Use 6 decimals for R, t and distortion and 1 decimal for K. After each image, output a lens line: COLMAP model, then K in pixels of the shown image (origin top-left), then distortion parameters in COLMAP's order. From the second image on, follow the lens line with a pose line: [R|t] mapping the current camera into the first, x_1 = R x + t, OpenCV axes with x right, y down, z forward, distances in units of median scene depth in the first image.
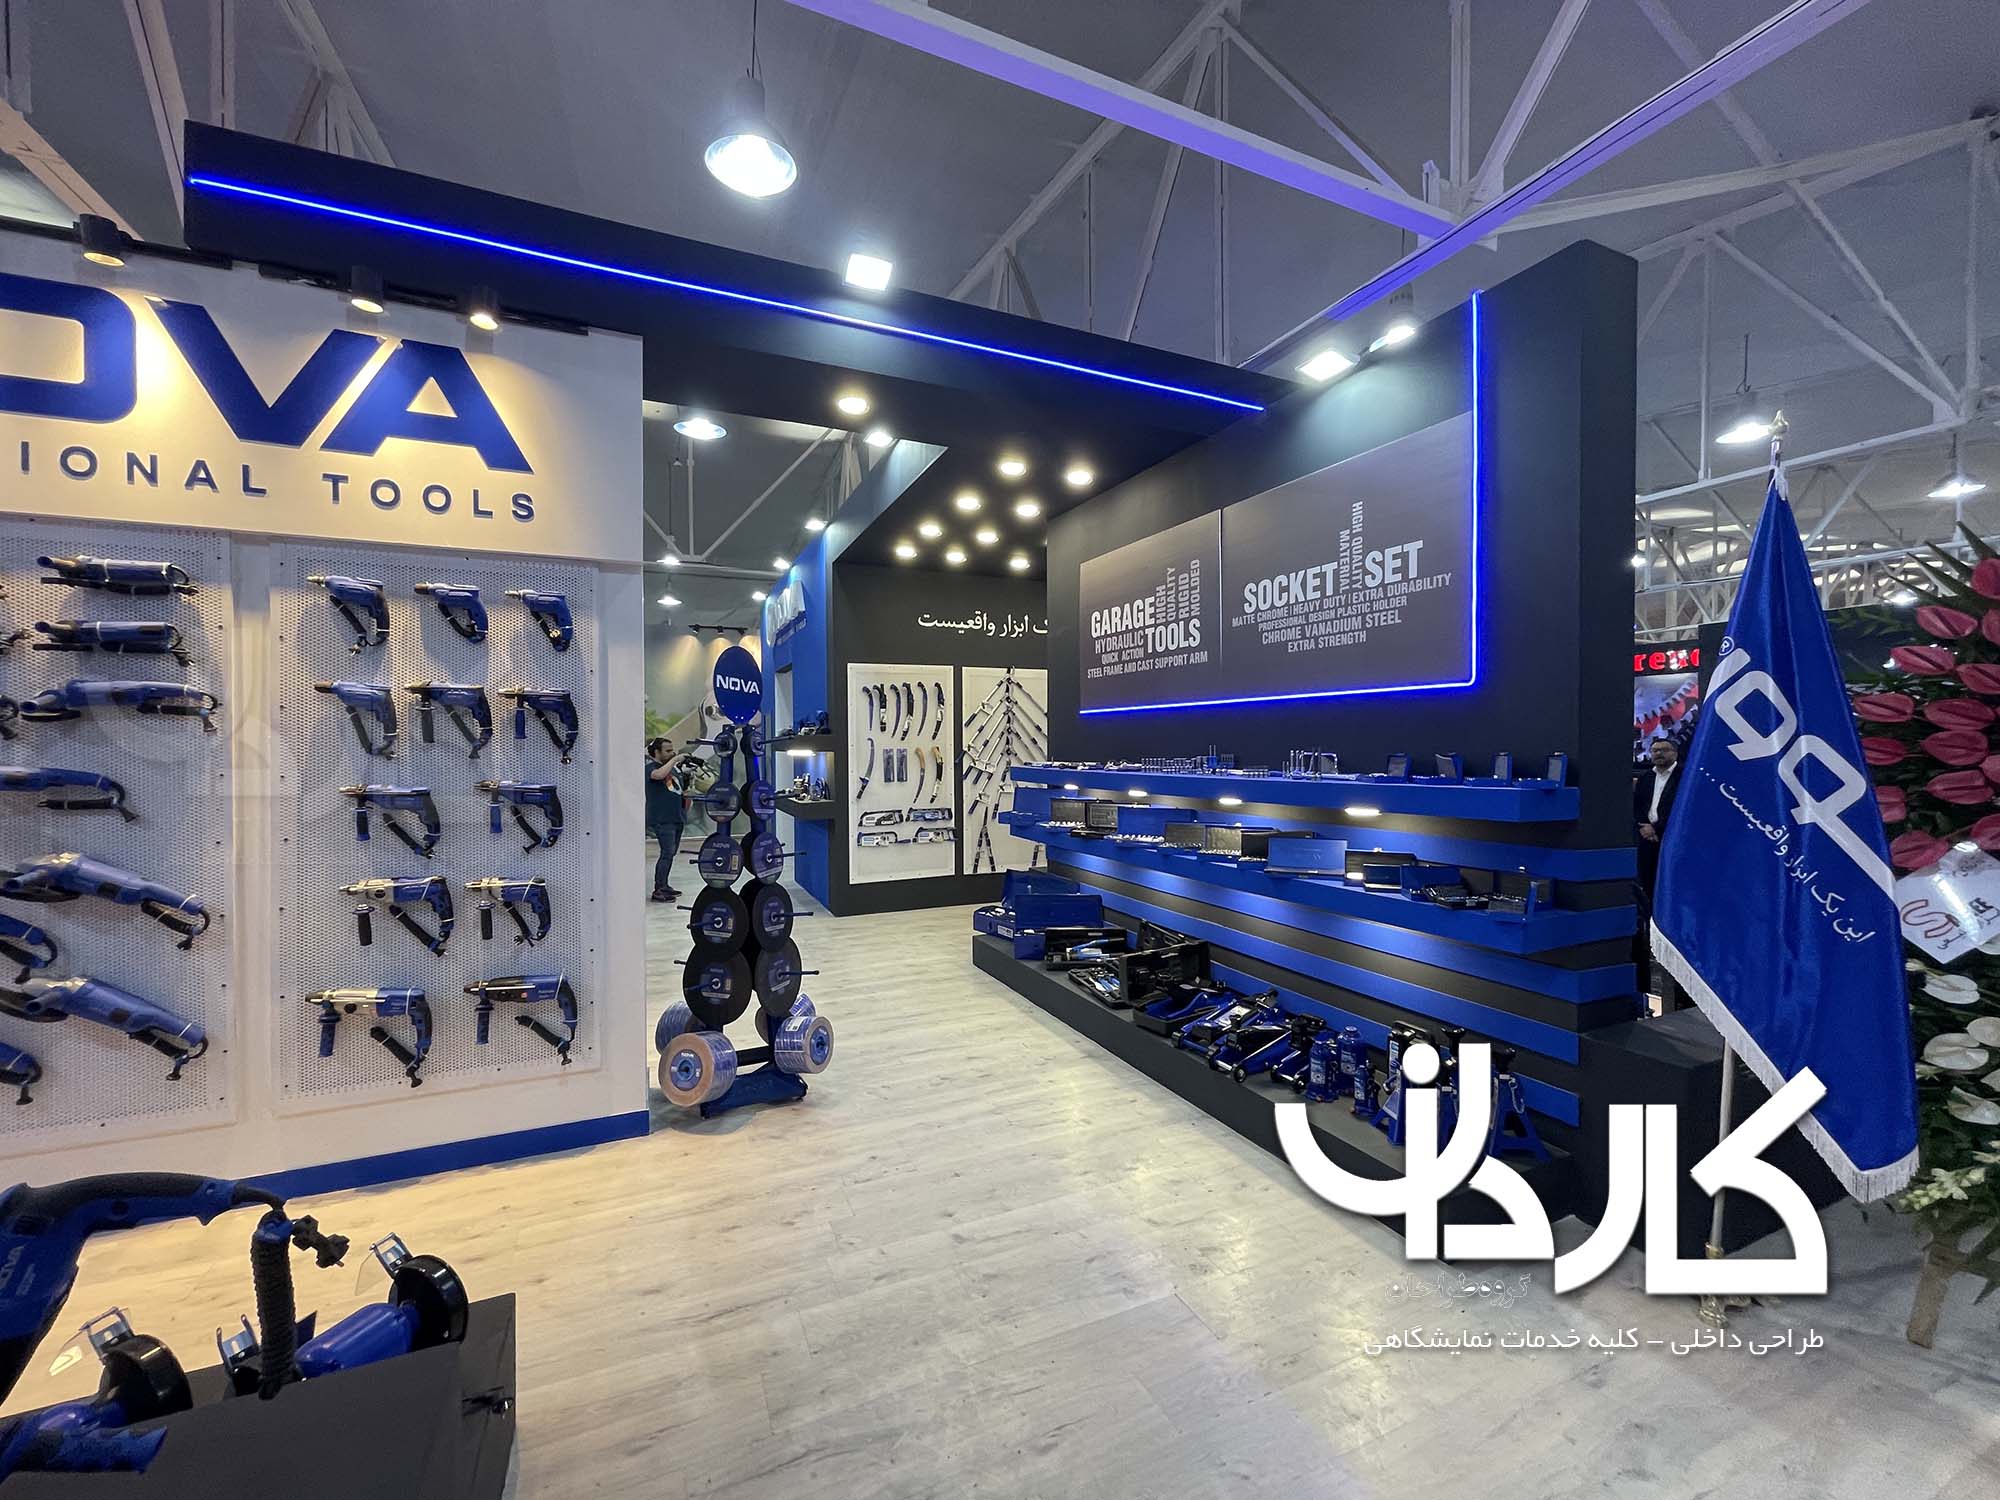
lens RADIAL K [[817.1, 0, 967.2], [0, 817.1, 749.7], [0, 0, 1]] dist [-0.007508, -0.000197]
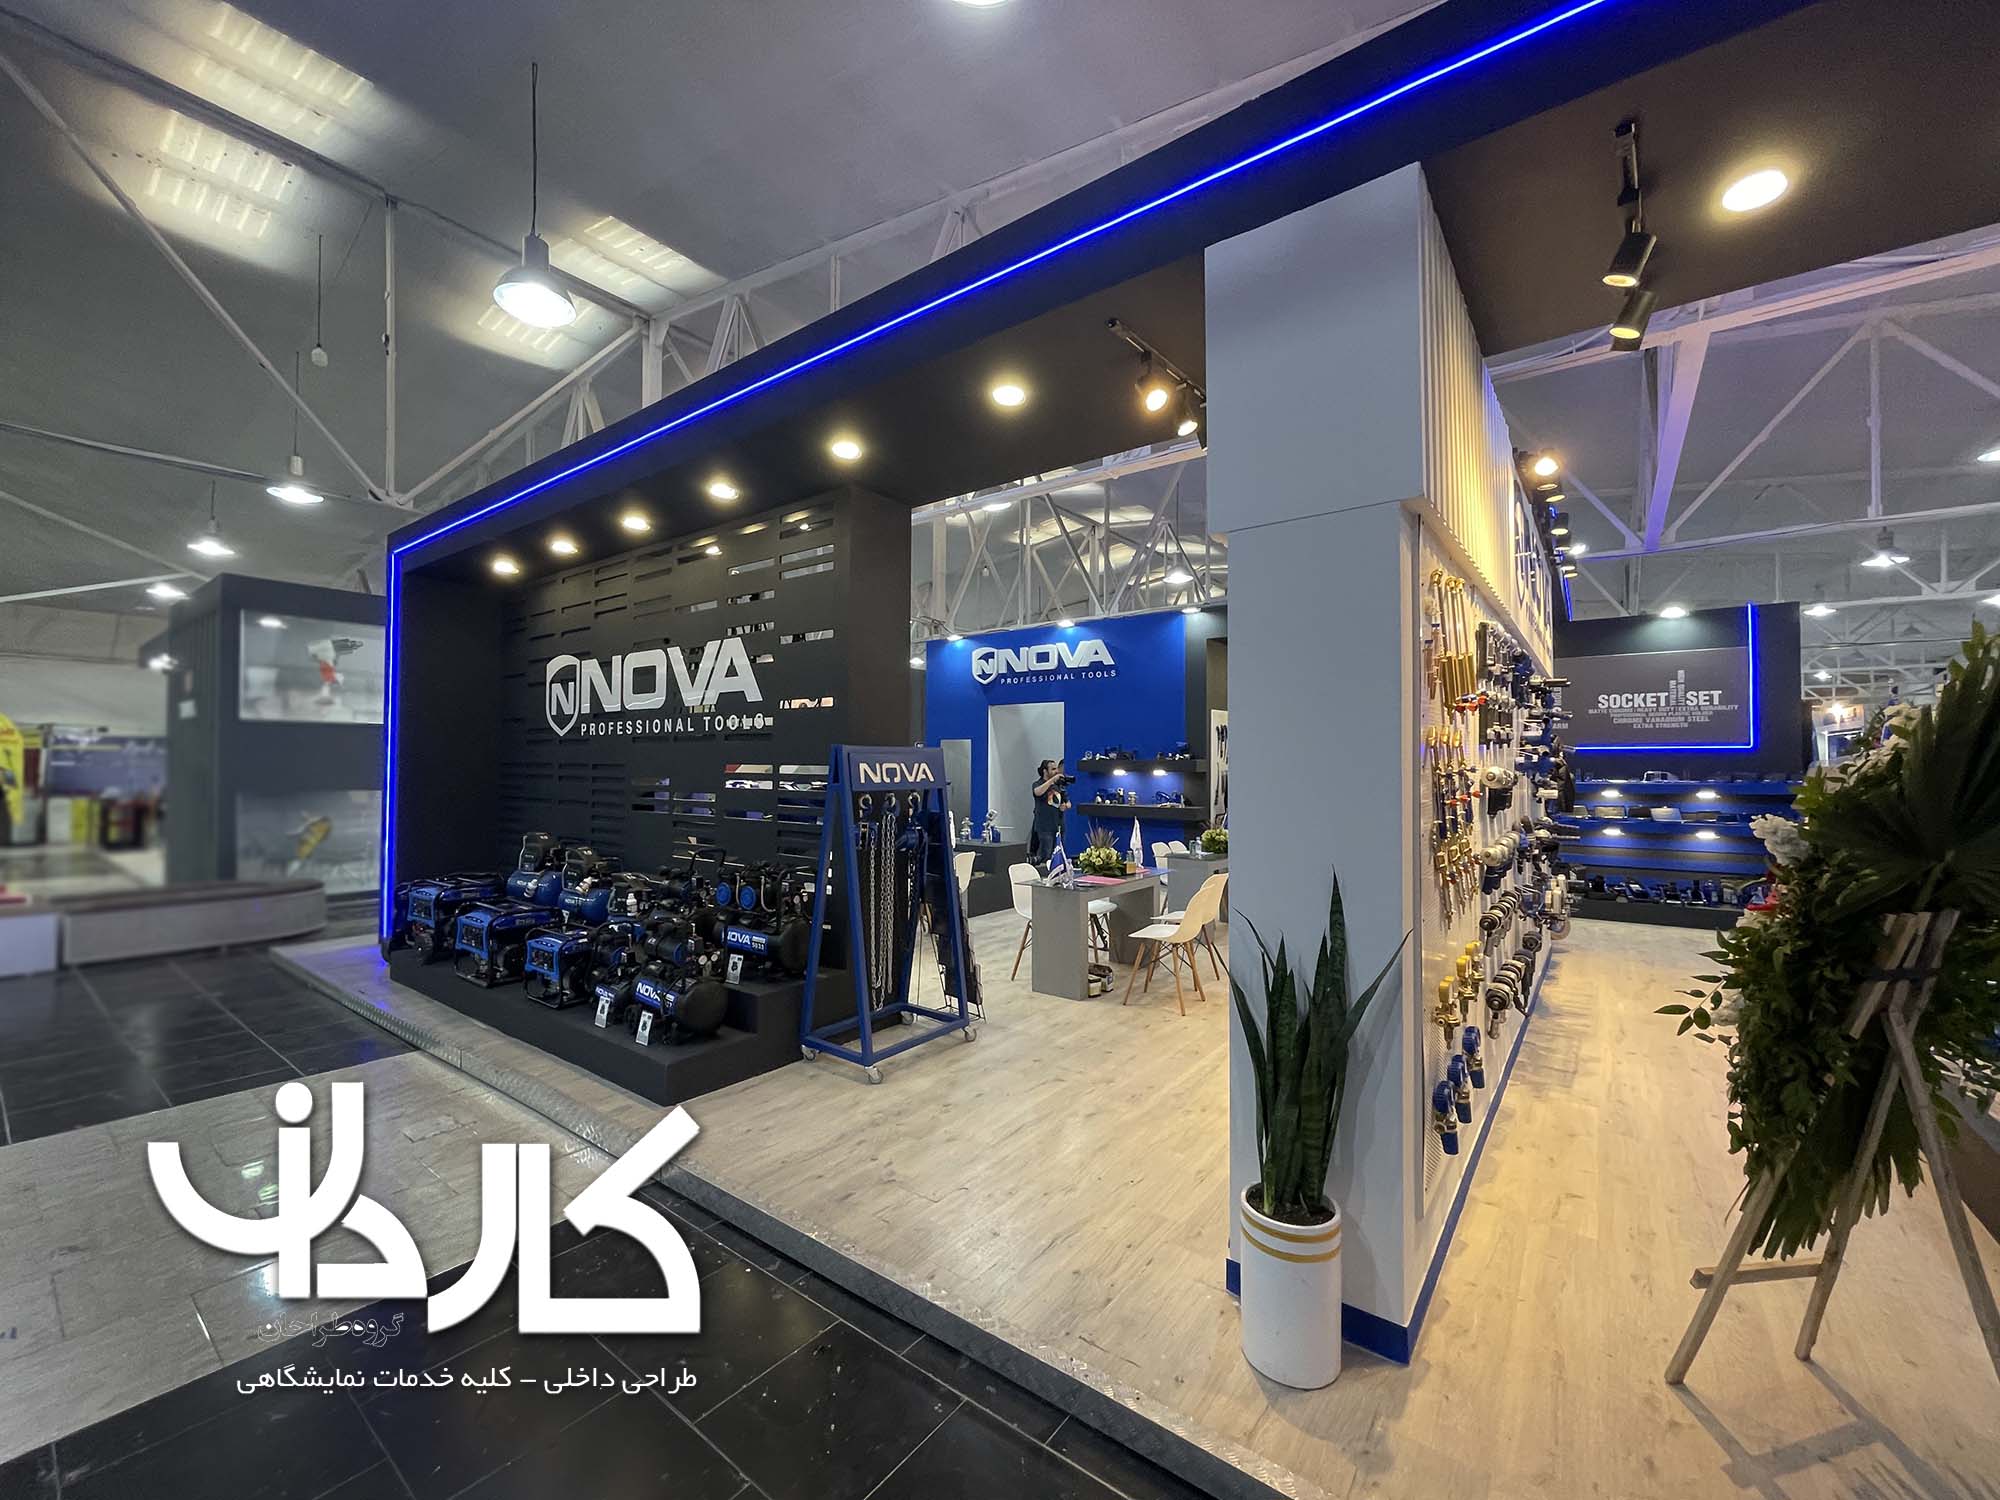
lens RADIAL K [[792.0, 0, 1000.0], [0, 792.0, 750.0], [0, 0, 1]] dist [-0.008671, 0.004878]
pose [[0.879583, 0.009504, 0.475651, -2.415711], [0.000599, 0.999778, -0.021085, -0.012560], [-0.475745, 0.018831, 0.879381, -0.114058]]
